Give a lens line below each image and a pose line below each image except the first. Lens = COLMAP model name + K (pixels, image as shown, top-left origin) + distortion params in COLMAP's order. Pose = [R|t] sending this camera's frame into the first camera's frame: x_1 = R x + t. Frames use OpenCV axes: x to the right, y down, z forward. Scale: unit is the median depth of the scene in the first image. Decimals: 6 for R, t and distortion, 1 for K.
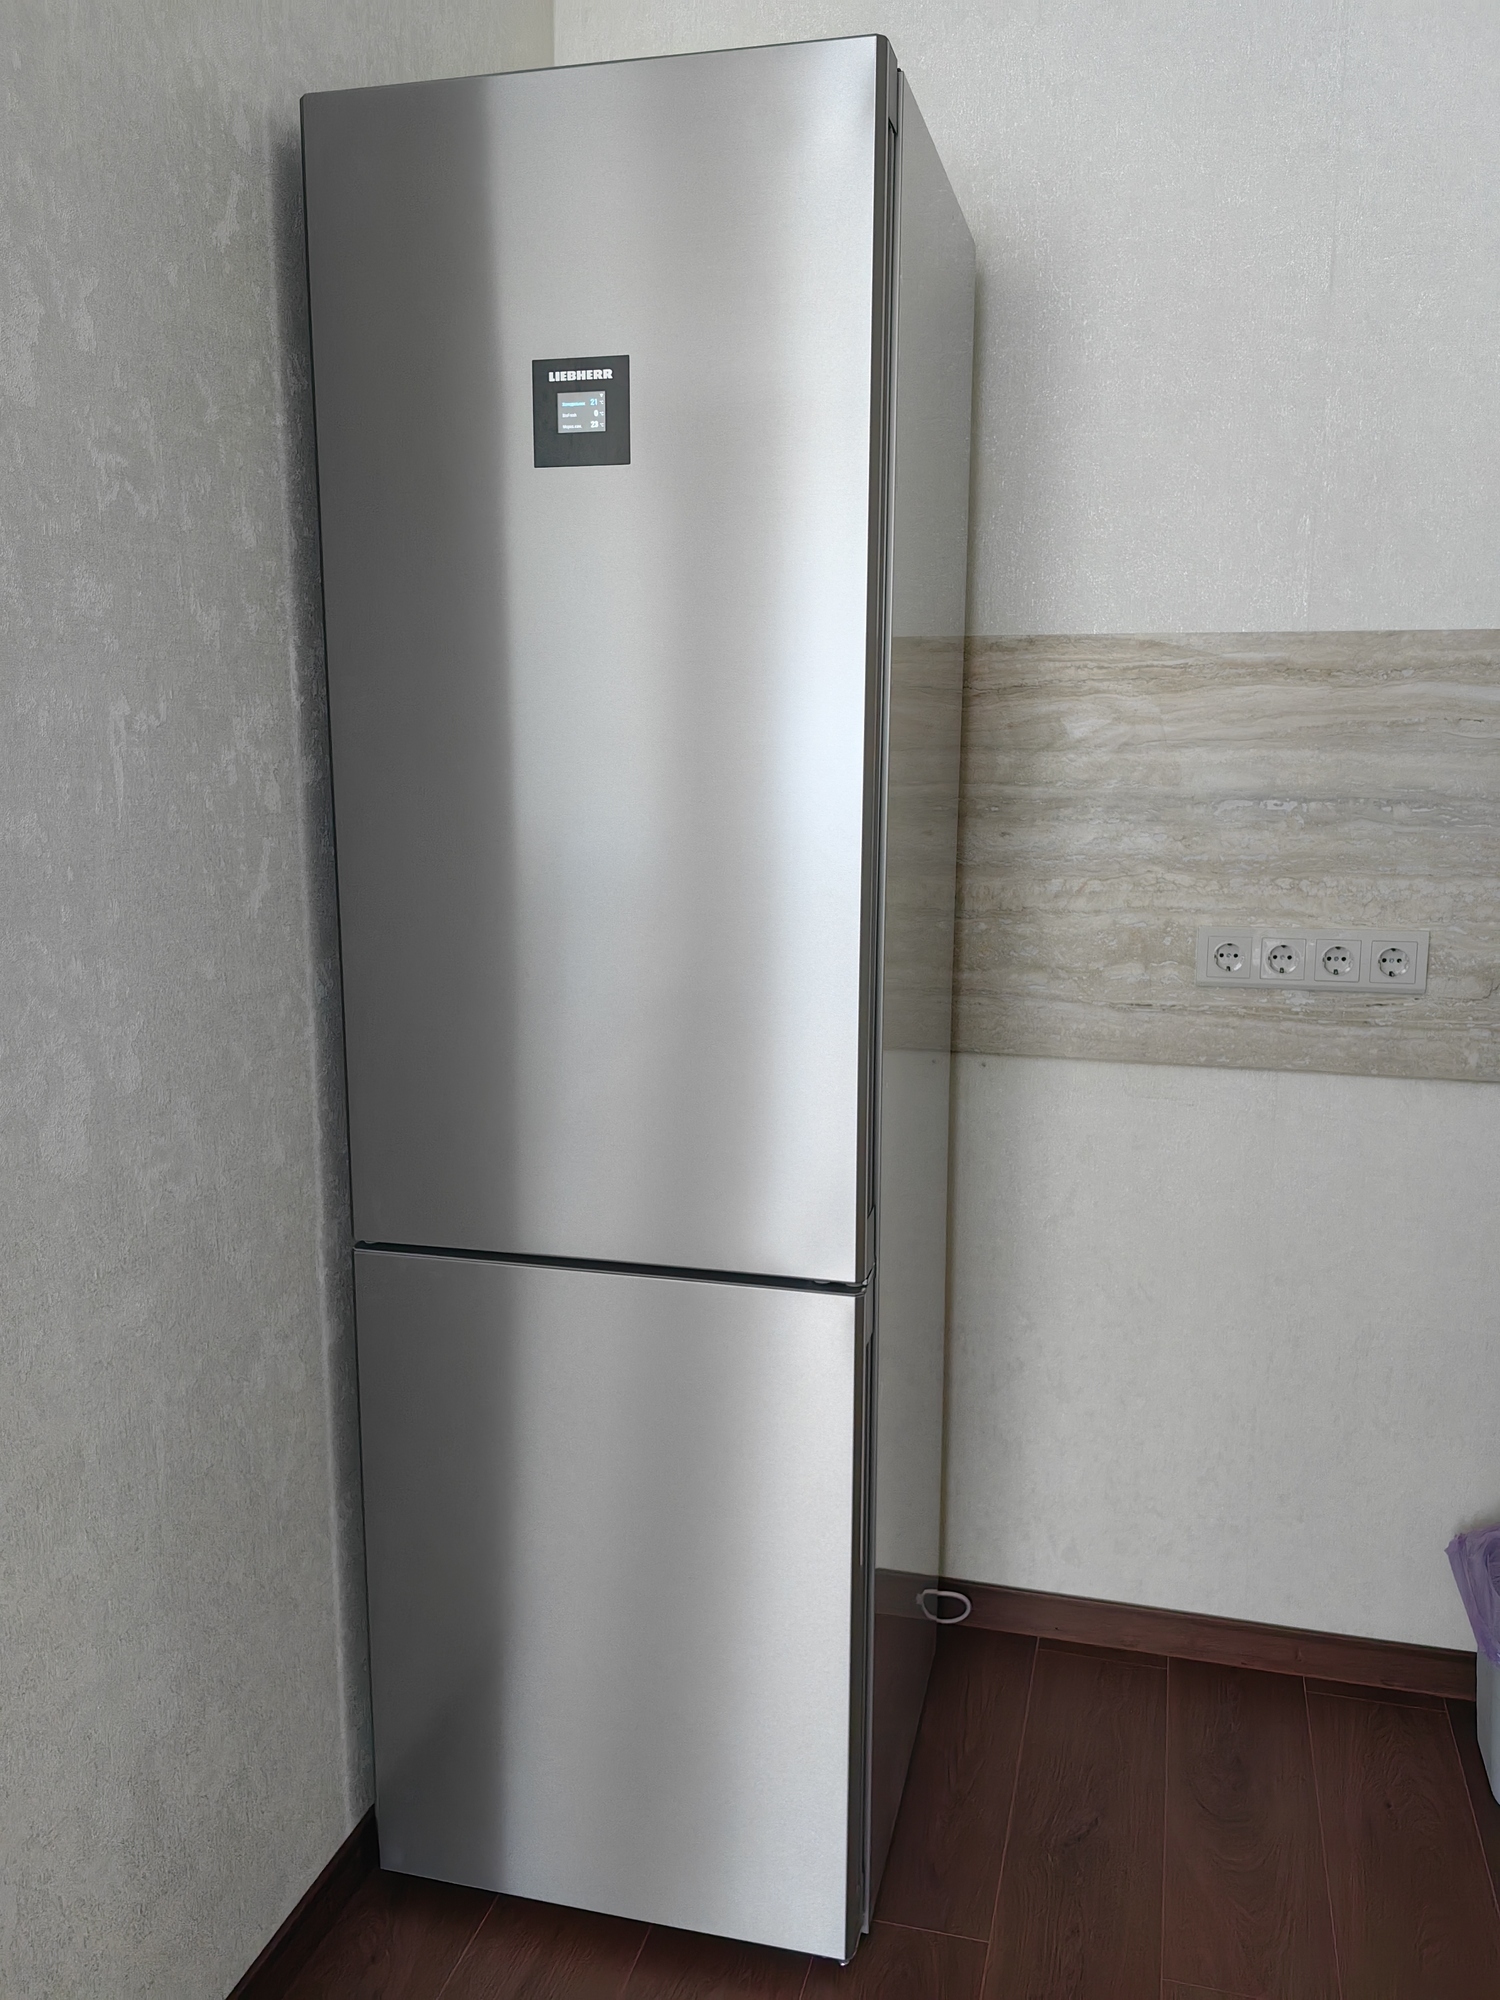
lens RADIAL K [[1544.2, 0, 750.0], [0, 1544.2, 1000.0], [0, 0, 1]] dist [-0.026589, 0.003841]
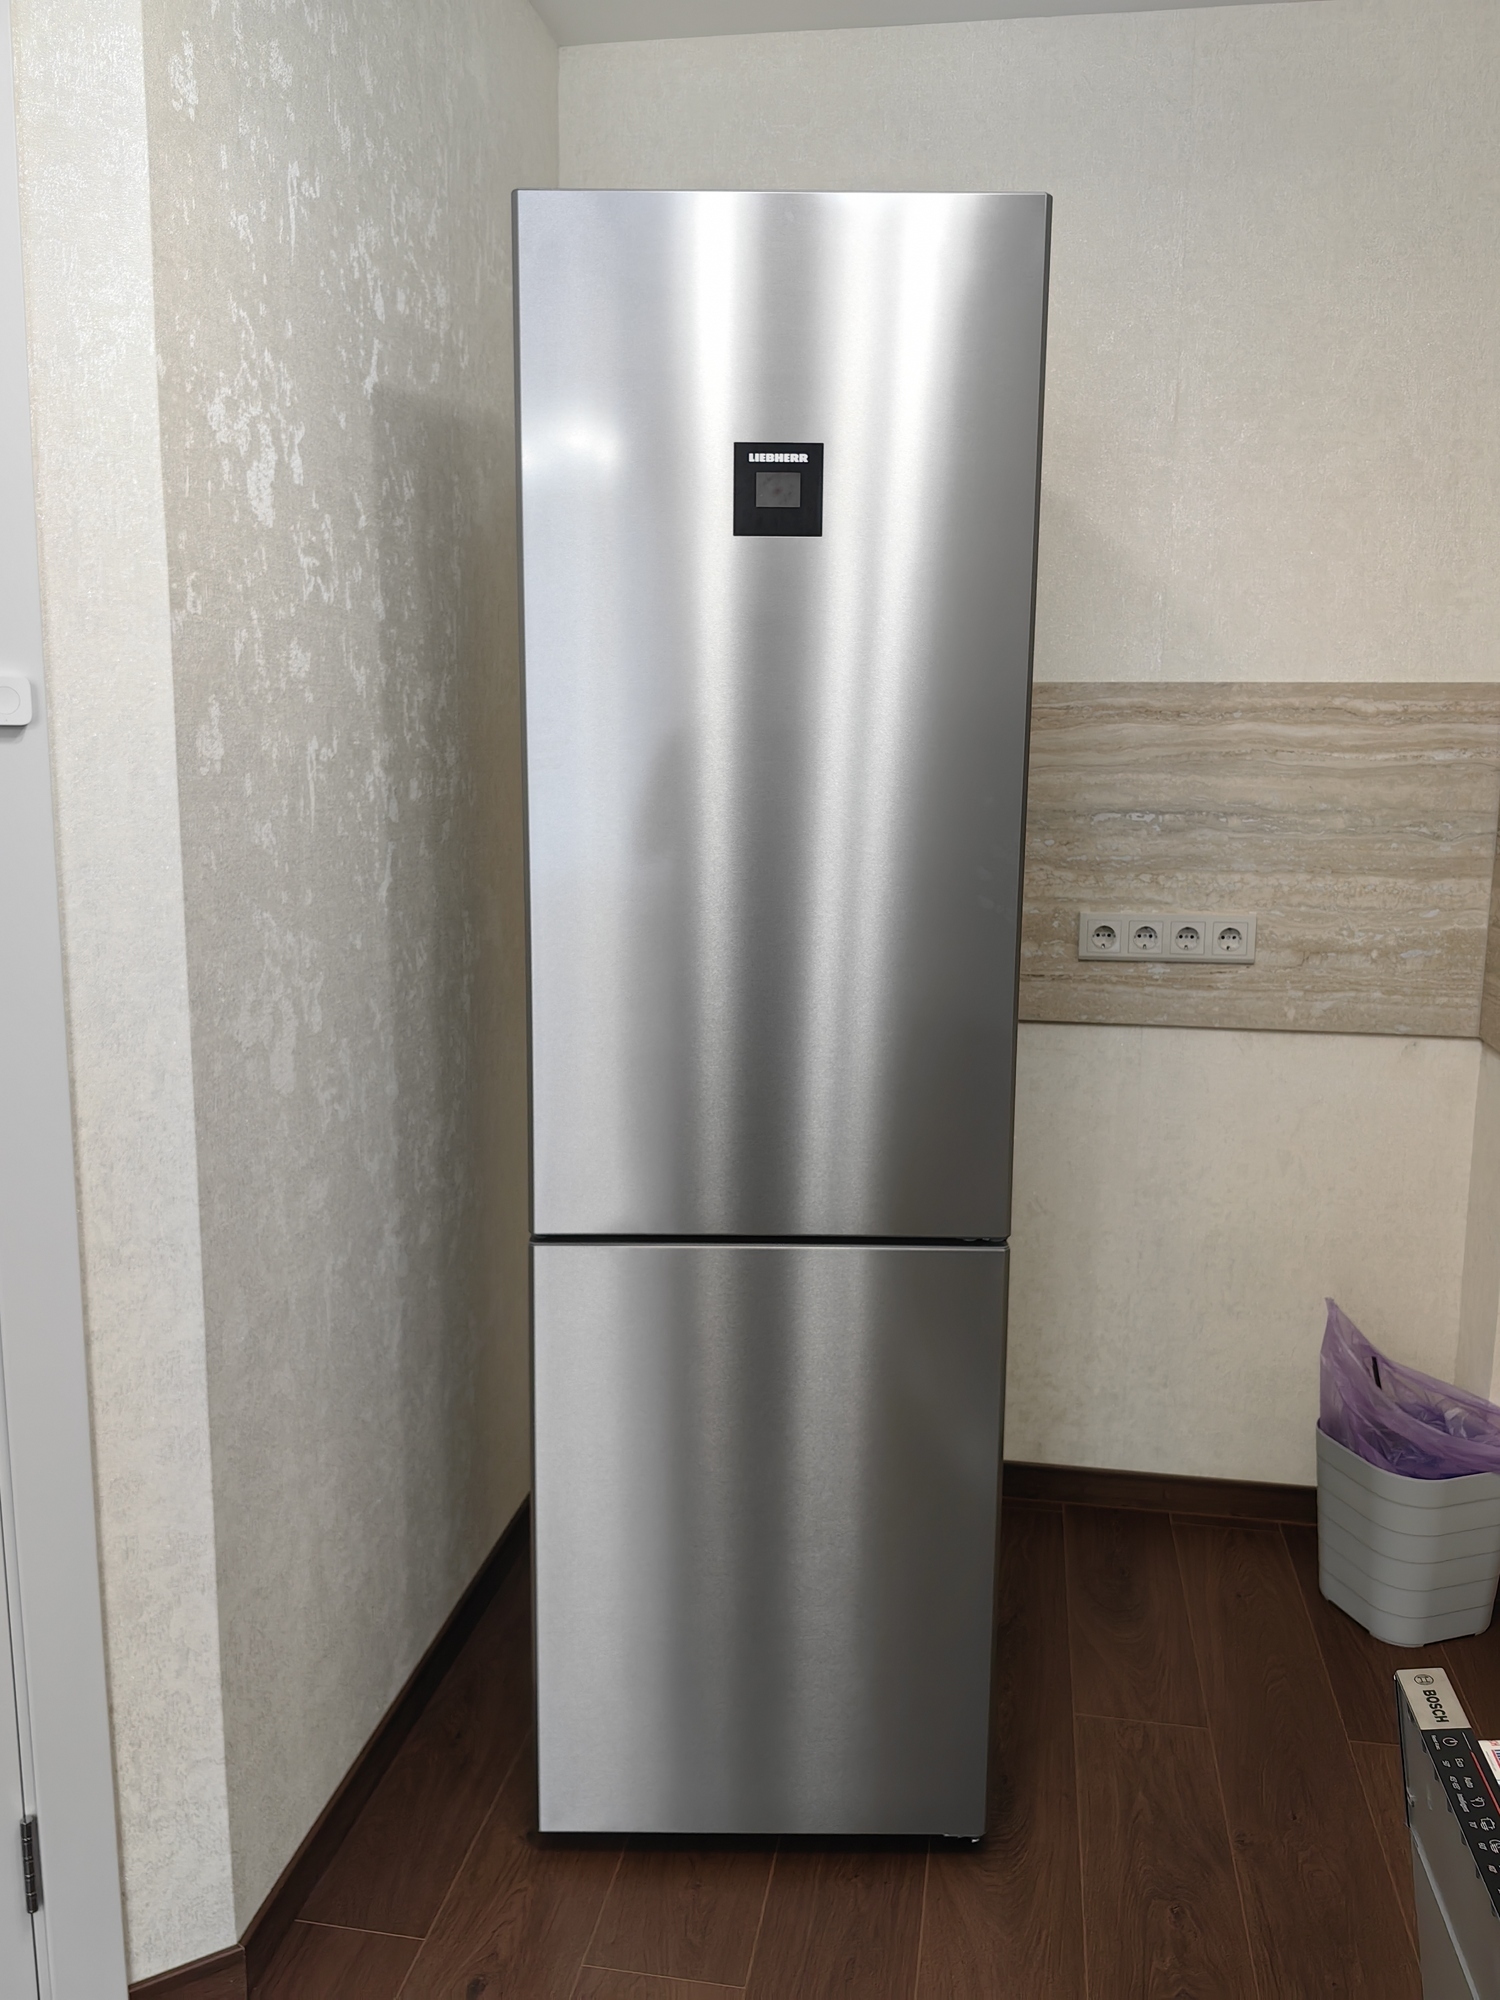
lens RADIAL K [[1544.2, 0, 750.0], [0, 1544.2, 1000.0], [0, 0, 1]] dist [-0.026589, 0.003841]
pose [[0.995337, -0.012194, 0.095686, -0.107868], [0.013036, 0.999882, -0.008180, 0.032919], [-0.095575, 0.009390, 0.995378, -0.250442]]
